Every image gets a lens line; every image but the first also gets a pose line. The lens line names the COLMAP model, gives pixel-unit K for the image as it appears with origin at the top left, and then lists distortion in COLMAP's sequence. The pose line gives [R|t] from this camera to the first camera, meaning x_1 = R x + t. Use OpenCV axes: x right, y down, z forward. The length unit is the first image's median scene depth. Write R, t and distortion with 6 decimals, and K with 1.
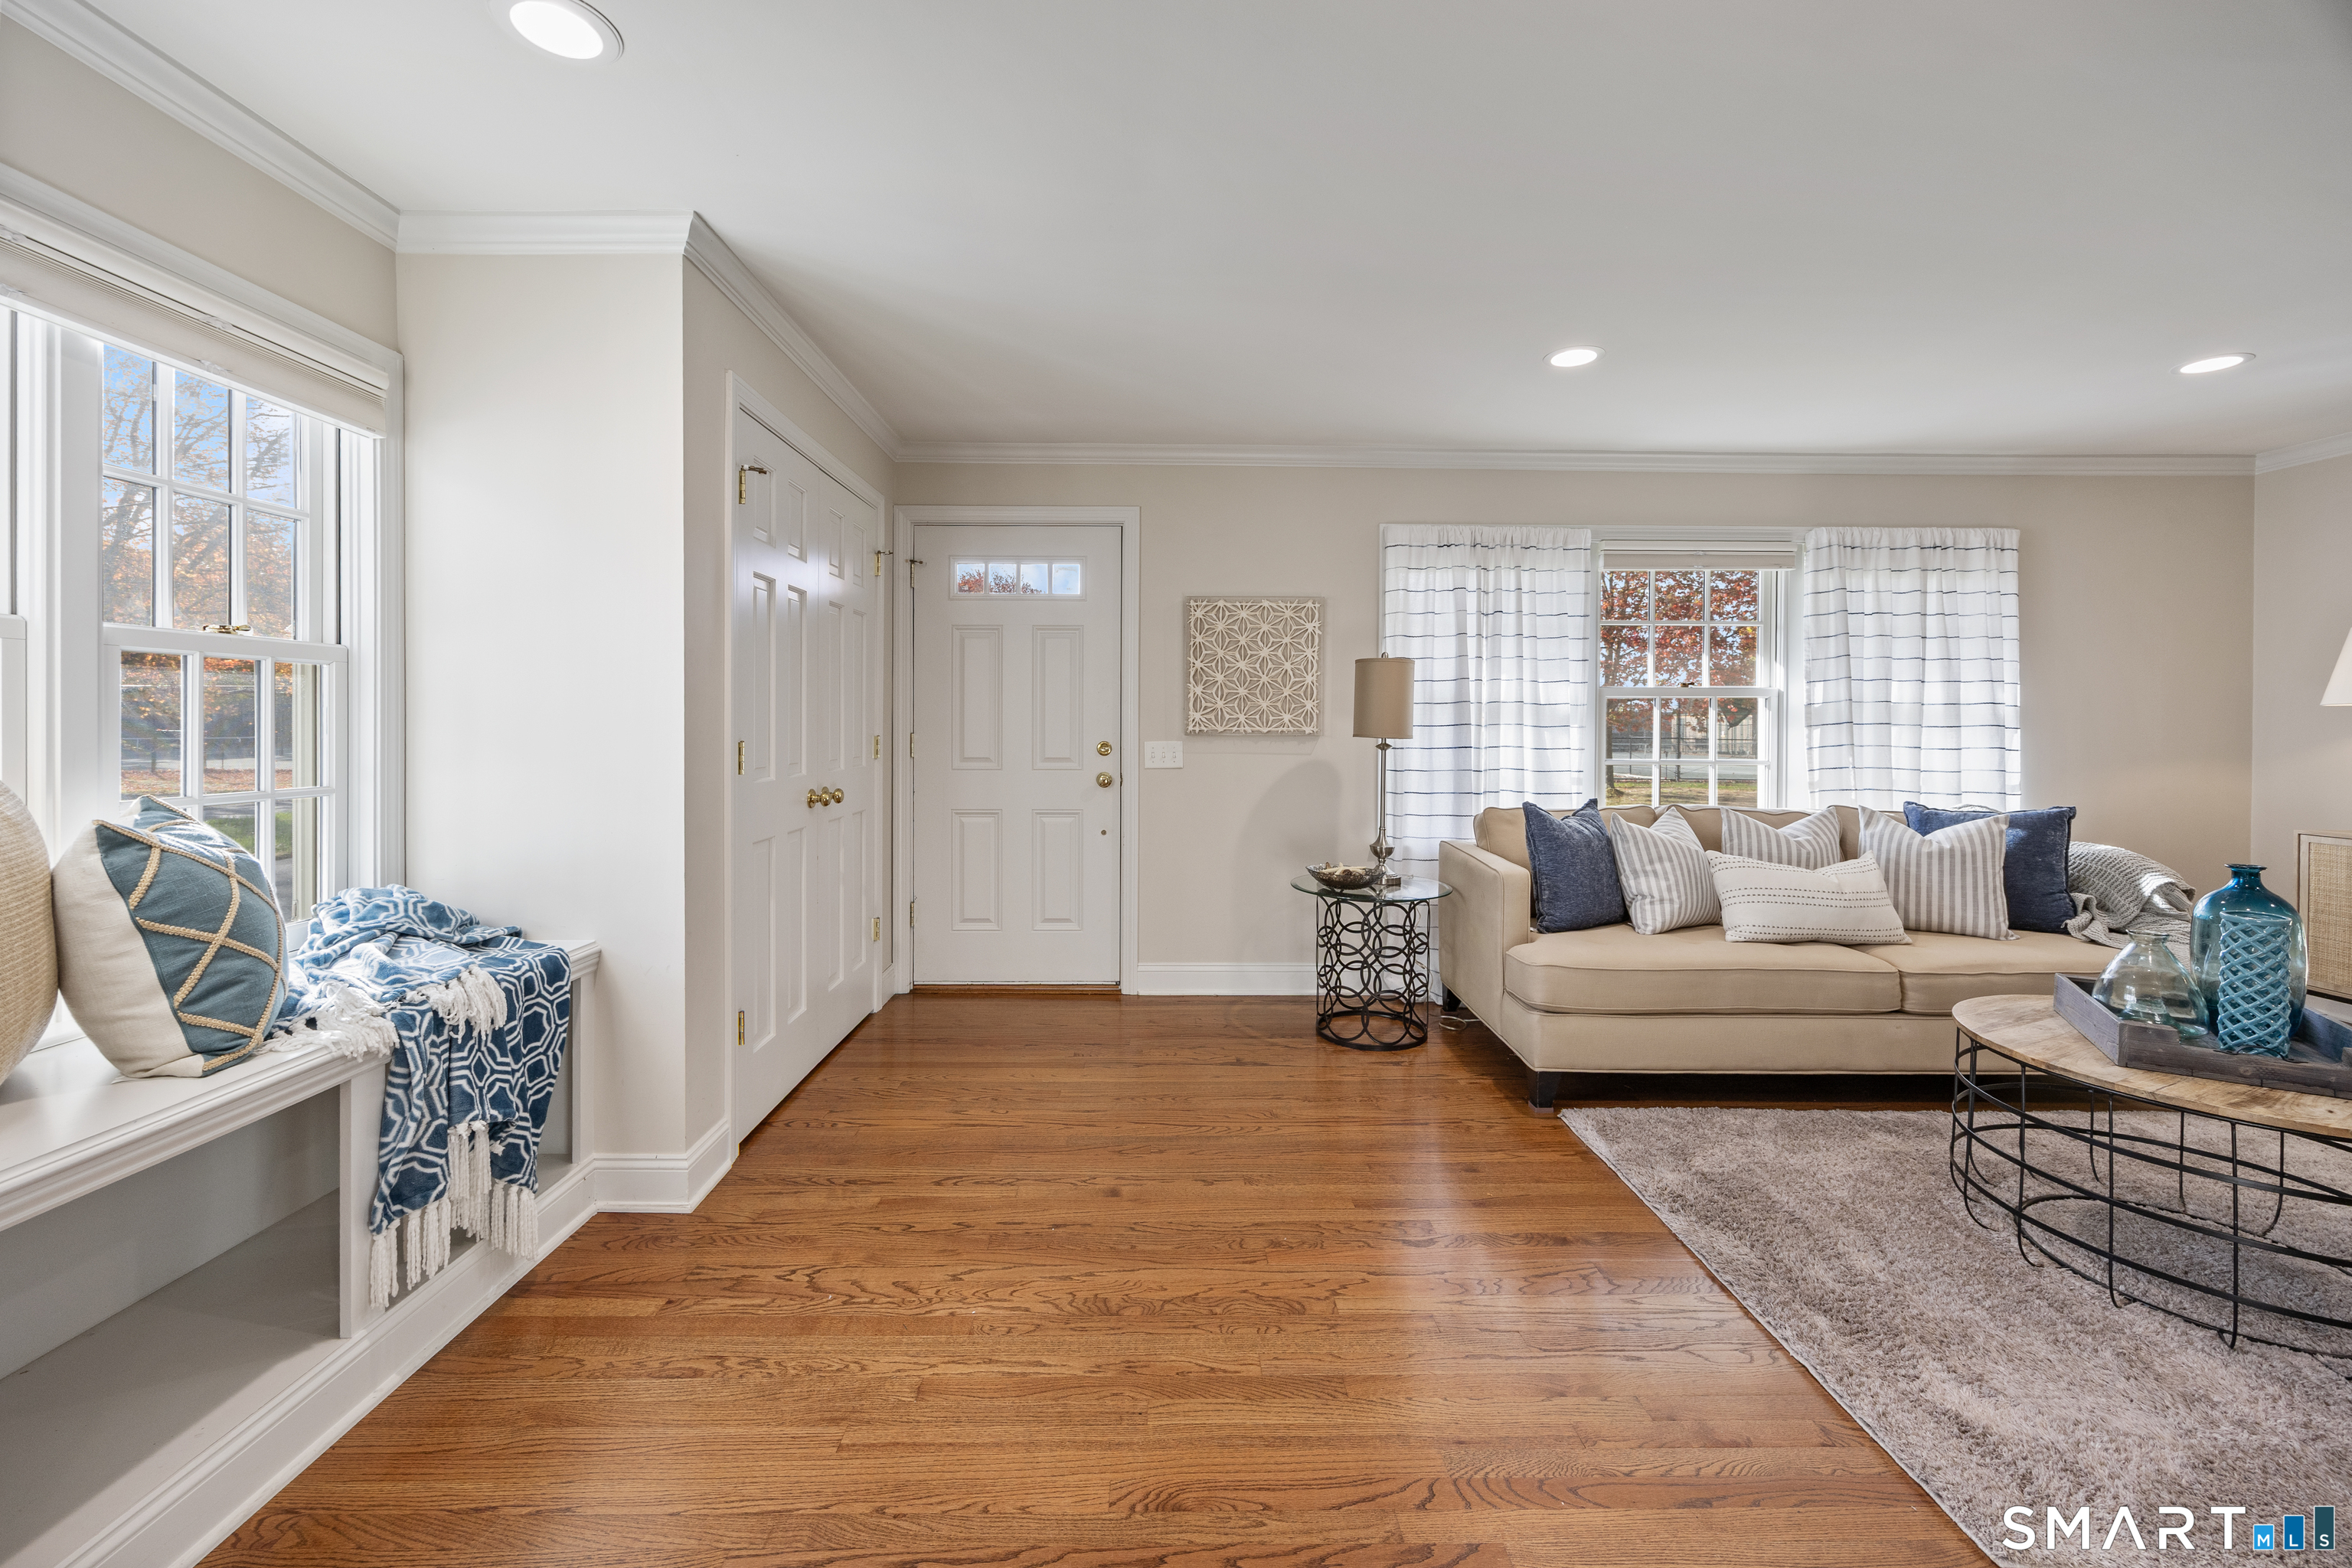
lens RADIAL K [[931.7, 0, 1174.2], [0, 931.7, 731.6], [0, 0, 1]] dist [-0.002462, 0.001155]
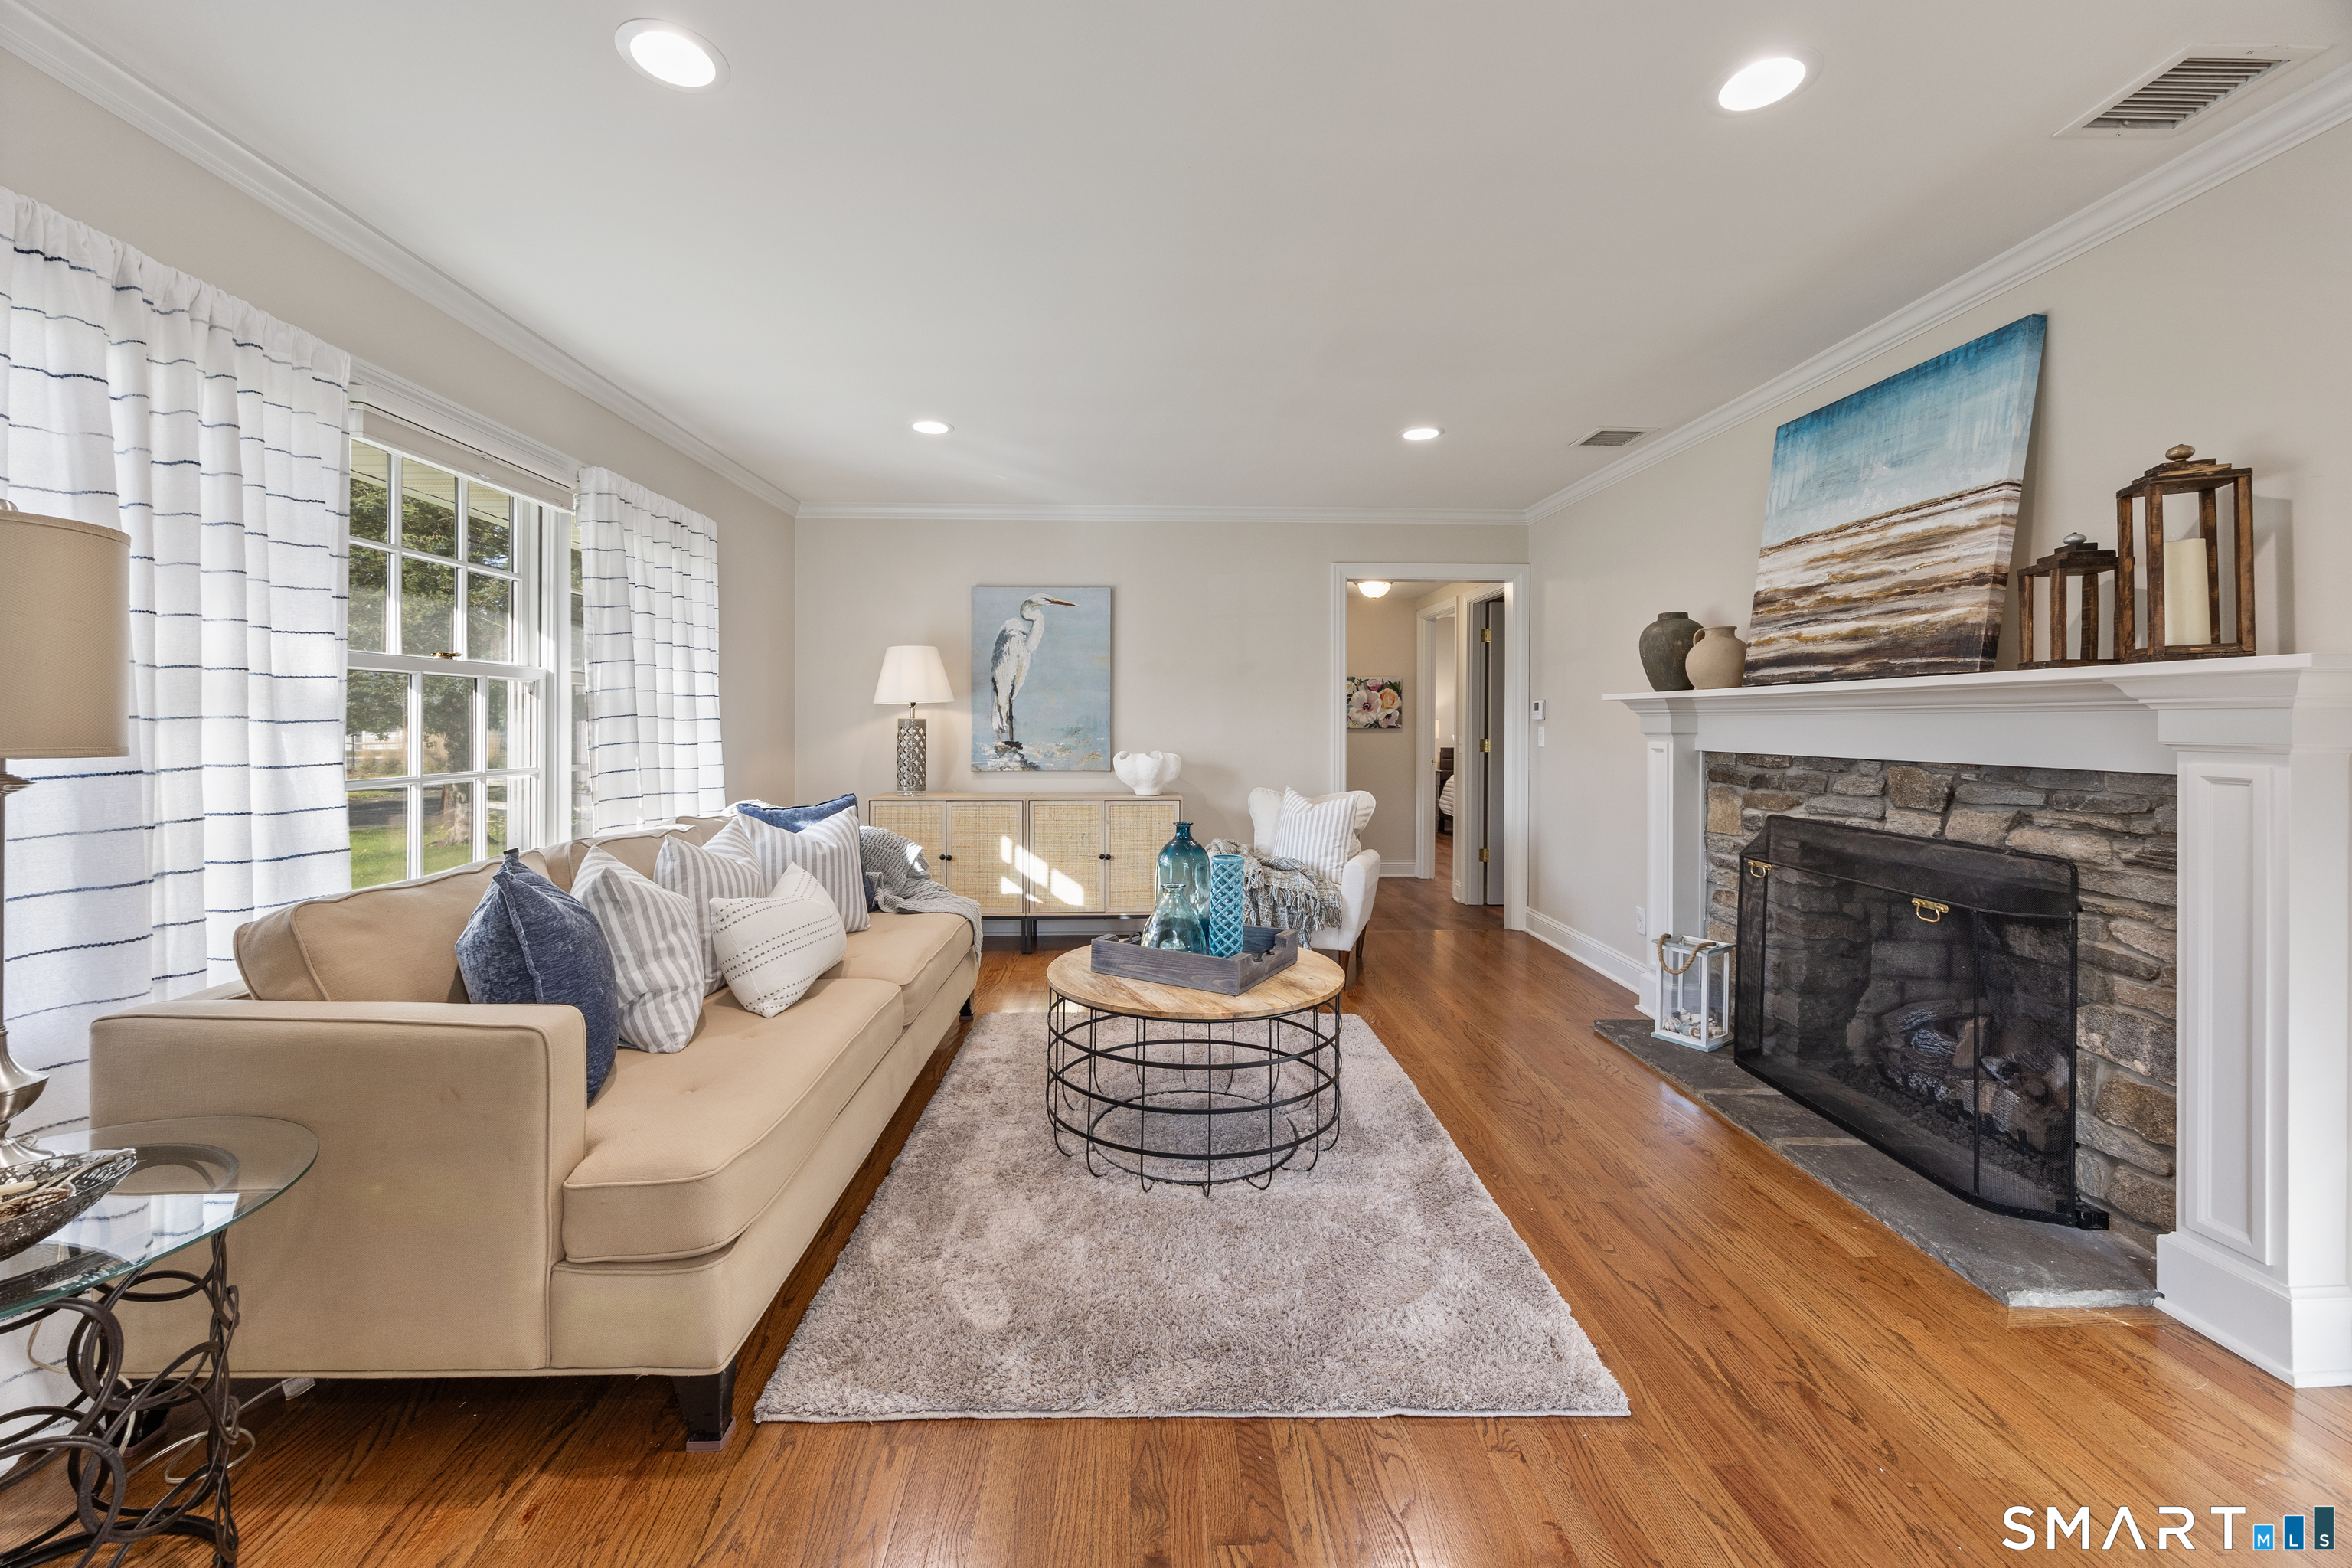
lens RADIAL K [[931.7, 0, 1163.2], [0, 931.7, 717.9], [0, 0, 1]] dist [-0.002462, 0.001155]
pose [[-0.018528, -0.001180, 0.999828, -0.128320], [0.004639, 0.999988, 0.001266, -0.006796], [-0.999818, 0.004661, -0.018522, 0.668426]]
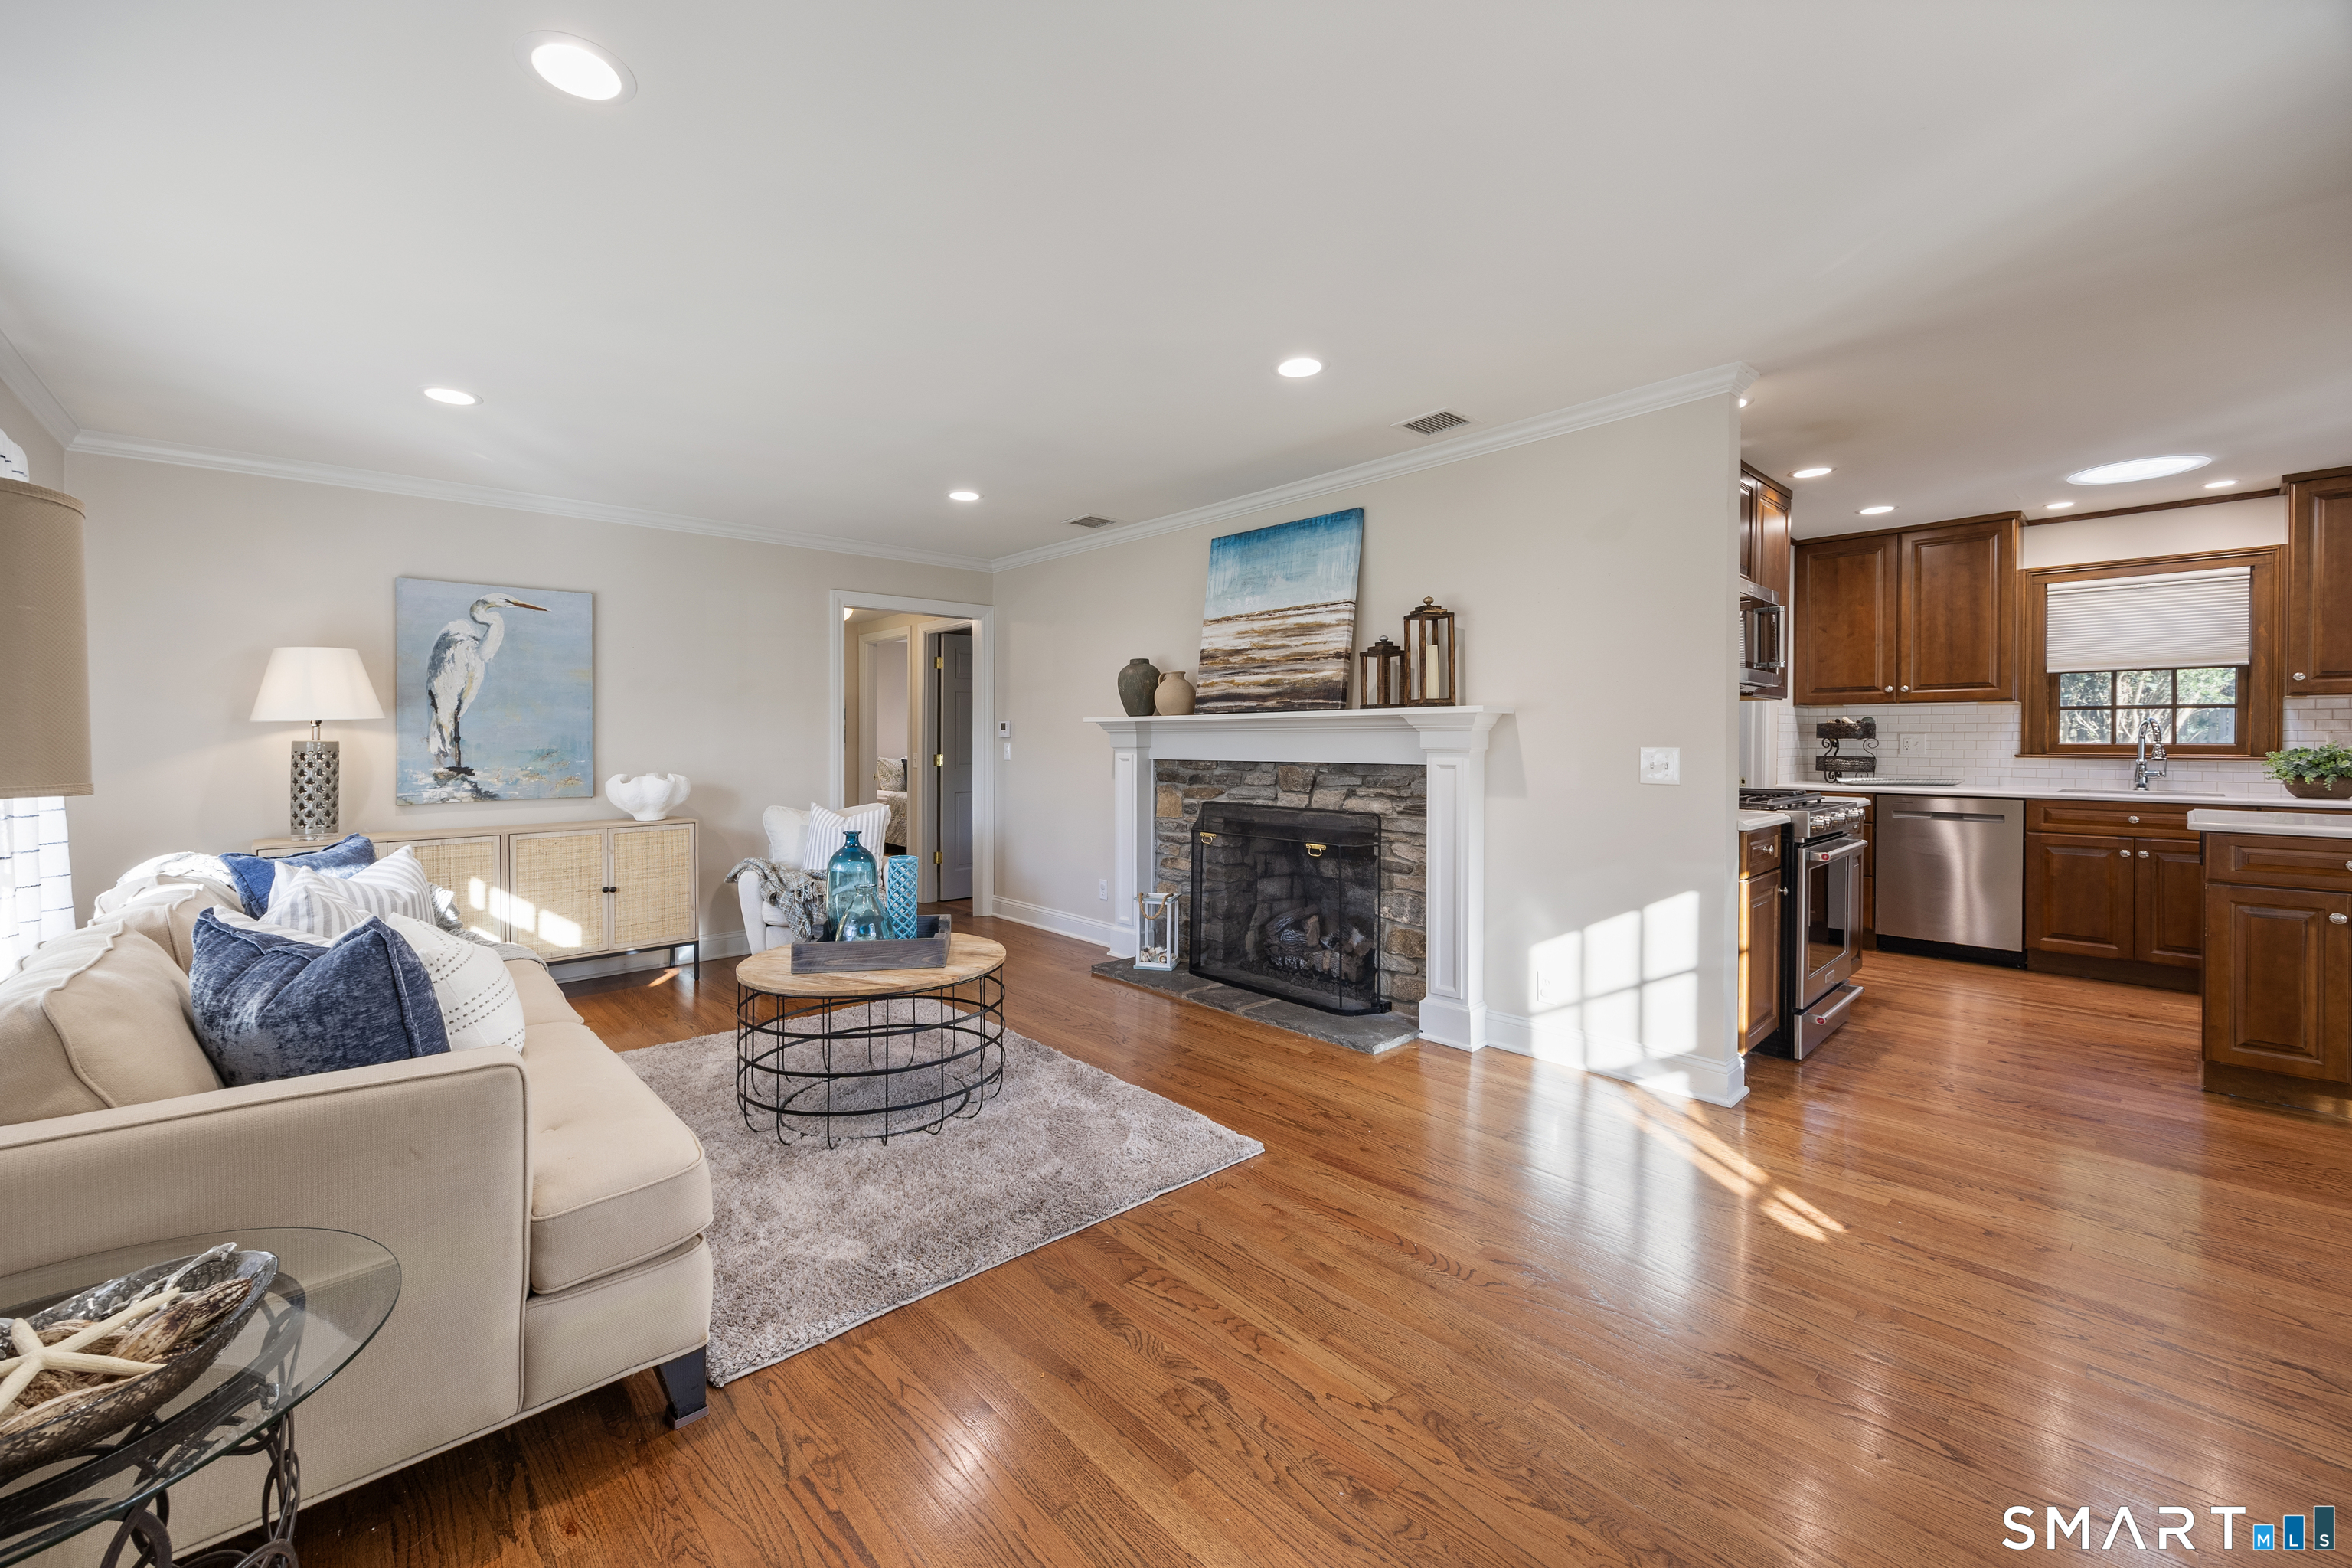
lens RADIAL K [[931.7, 0, 1170.8], [0, 931.7, 745.6], [0, 0, 1]] dist [-0.002462, 0.001155]
pose [[-0.666501, -0.008075, 0.745461, -0.201655], [0.006174, 0.999847, 0.016350, -0.011362], [-0.745479, 0.015500, -0.666349, 1.027759]]
